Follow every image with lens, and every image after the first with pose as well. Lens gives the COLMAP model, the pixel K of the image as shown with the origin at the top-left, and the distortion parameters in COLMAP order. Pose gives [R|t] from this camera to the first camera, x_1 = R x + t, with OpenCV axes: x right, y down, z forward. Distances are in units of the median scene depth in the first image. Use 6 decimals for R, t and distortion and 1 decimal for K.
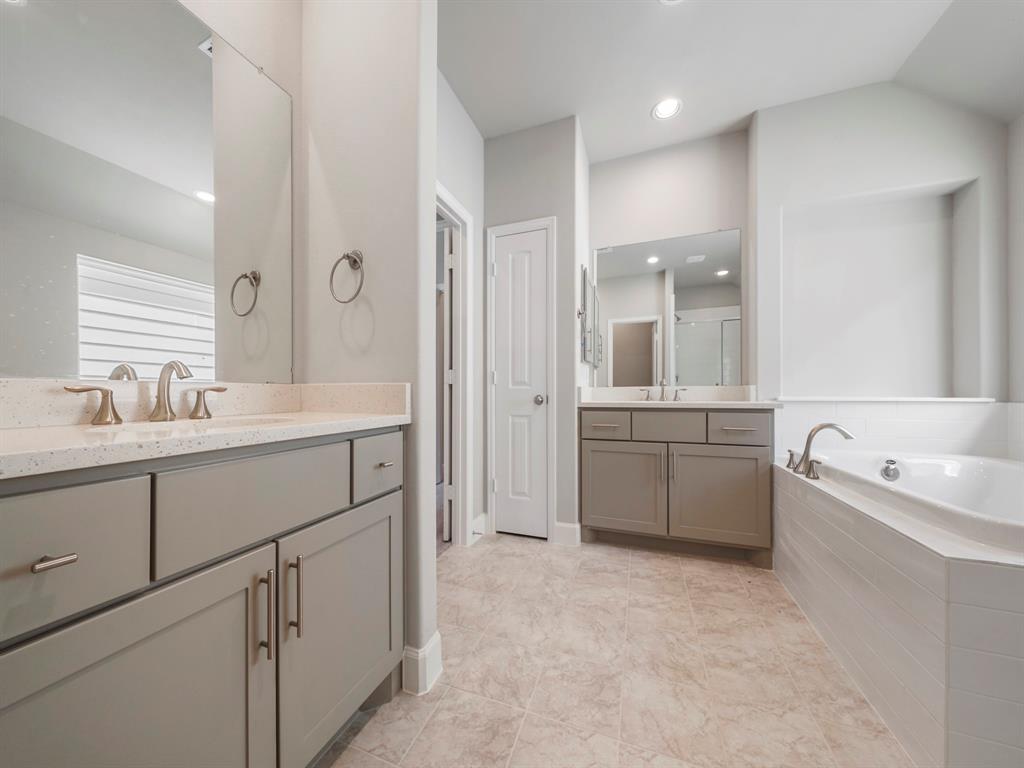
lens RADIAL K [[353.3, 0, 508.8], [0, 353.3, 386.3], [0, 0, 1]] dist [0.001598, -0.000097]
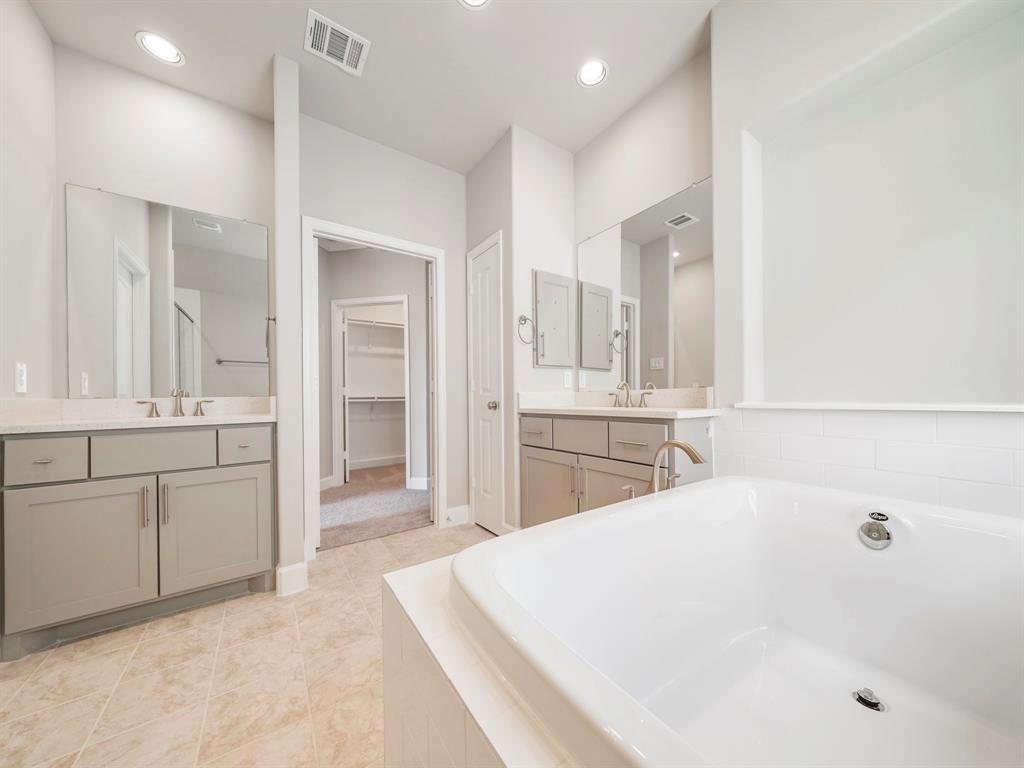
lens RADIAL K [[353.2, 0, 513.2], [0, 353.2, 394.2], [0, 0, 1]] dist [0.000486, -0.000069]
pose [[0.824224, -0.016194, -0.566033, 0.859135], [0.022230, 0.999746, 0.003767, 0.000831], [0.565828, -0.015687, 0.824374, 0.181821]]
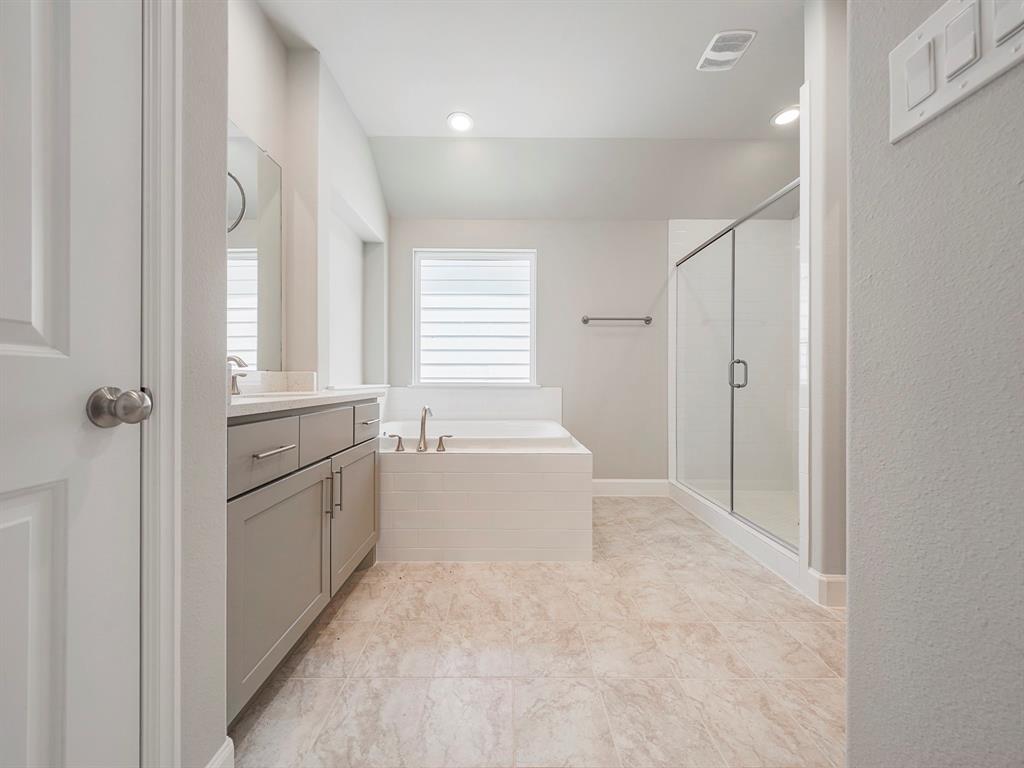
lens RADIAL K [[352.0, 0, 510.1], [0, 352.0, 382.1], [0, 0, 1]] dist [0.003311, -0.000044]
pose [[-0.358278, -0.001673, 0.933614, -0.286211], [-0.017903, 0.999827, -0.005078, 0.019305], [-0.933443, -0.018534, -0.358246, 0.966902]]
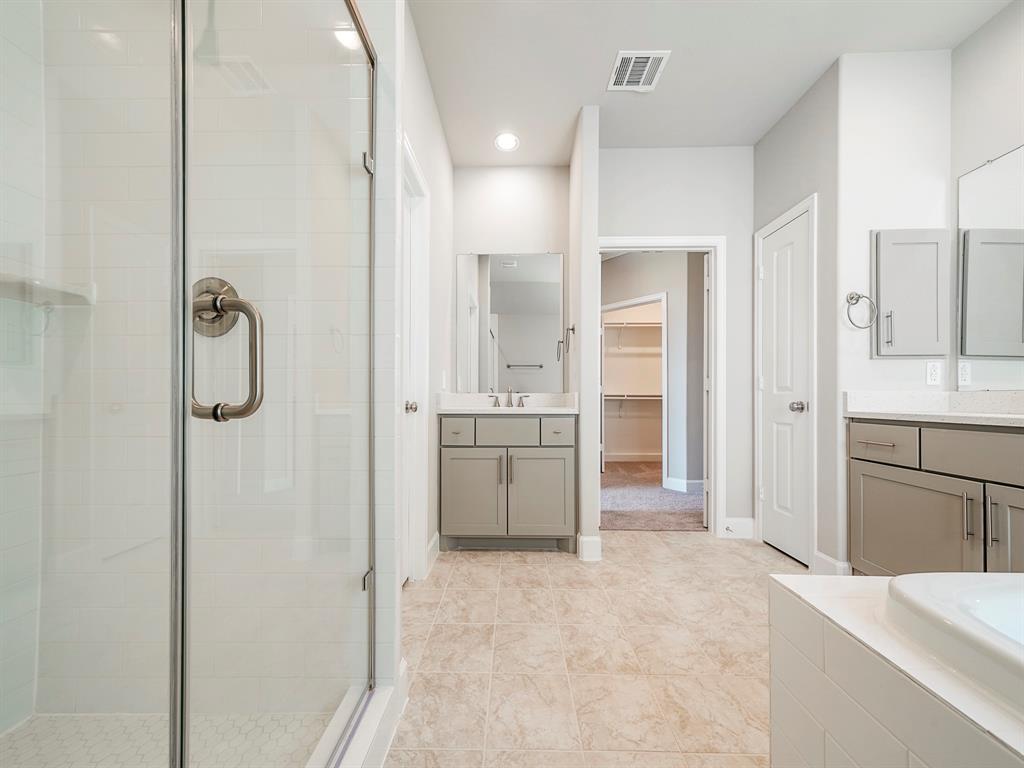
lens RADIAL K [[346.6, 0, 508.8], [0, 346.6, 393.0], [0, 0, 1]] dist [0.000950, 0.000002]
pose [[0.330540, -0.009109, -0.943748, 0.779328], [0.009651, 0.999934, -0.006271, 0.001760], [0.943742, -0.007035, 0.330606, 0.026573]]
